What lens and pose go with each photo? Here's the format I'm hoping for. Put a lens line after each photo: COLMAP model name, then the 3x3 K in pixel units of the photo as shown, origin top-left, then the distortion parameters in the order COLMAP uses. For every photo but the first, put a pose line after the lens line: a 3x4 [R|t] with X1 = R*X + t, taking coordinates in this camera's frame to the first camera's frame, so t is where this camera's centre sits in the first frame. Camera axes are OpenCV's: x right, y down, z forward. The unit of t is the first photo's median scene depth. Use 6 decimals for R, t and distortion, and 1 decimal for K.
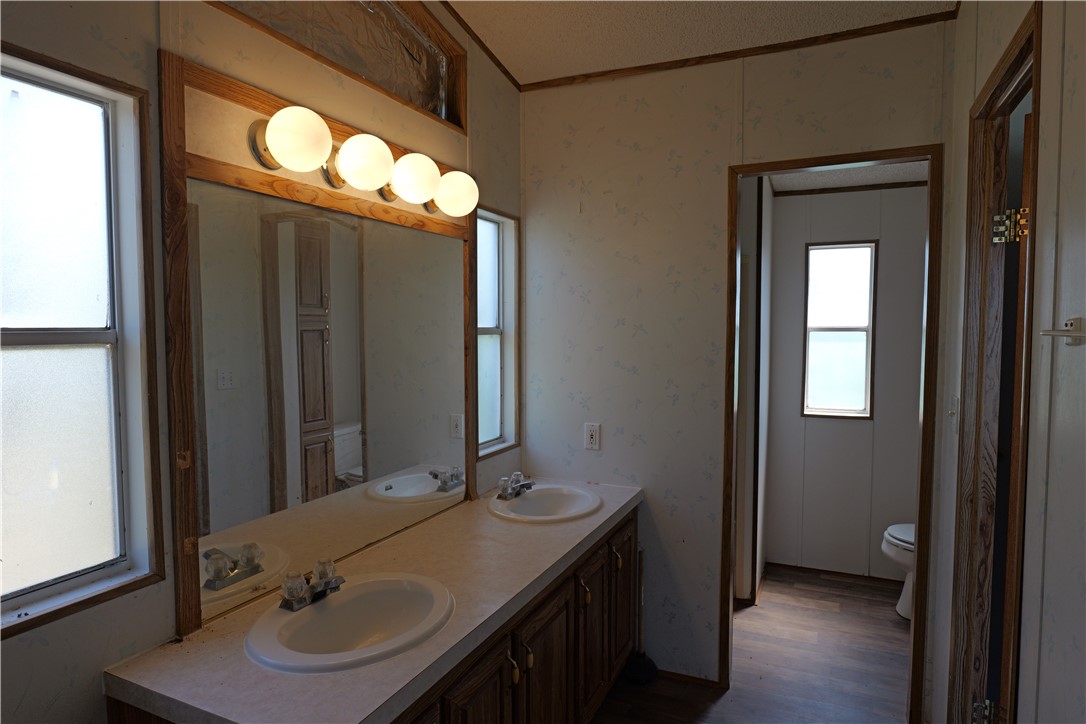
lens RADIAL K [[637.4, 0, 542.2], [0, 637.4, 365.9], [0, 0, 1]] dist [0.000116, -0.000233]
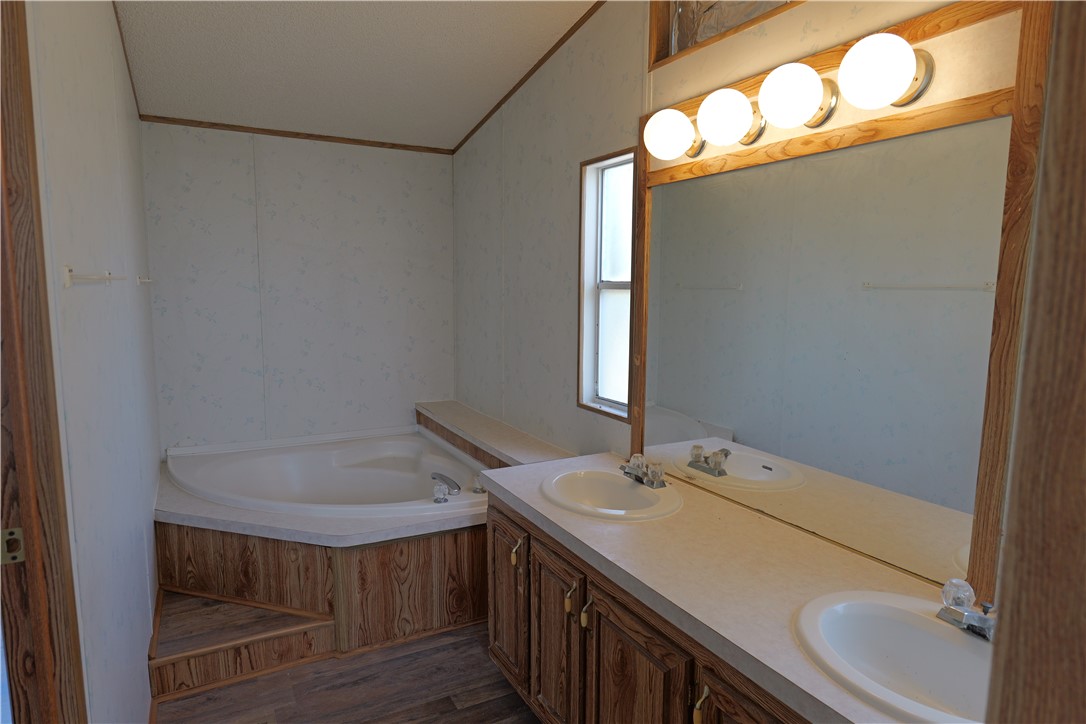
lens RADIAL K [[637.4, 0, 543.1], [0, 637.4, 359.9], [0, 0, 1]] dist [0.000116, -0.000233]
pose [[-0.592260, 0.095520, -0.800065, 0.704406], [-0.056021, 0.985664, 0.159148, -0.080866], [0.803797, 0.139077, -0.578418, 1.337850]]
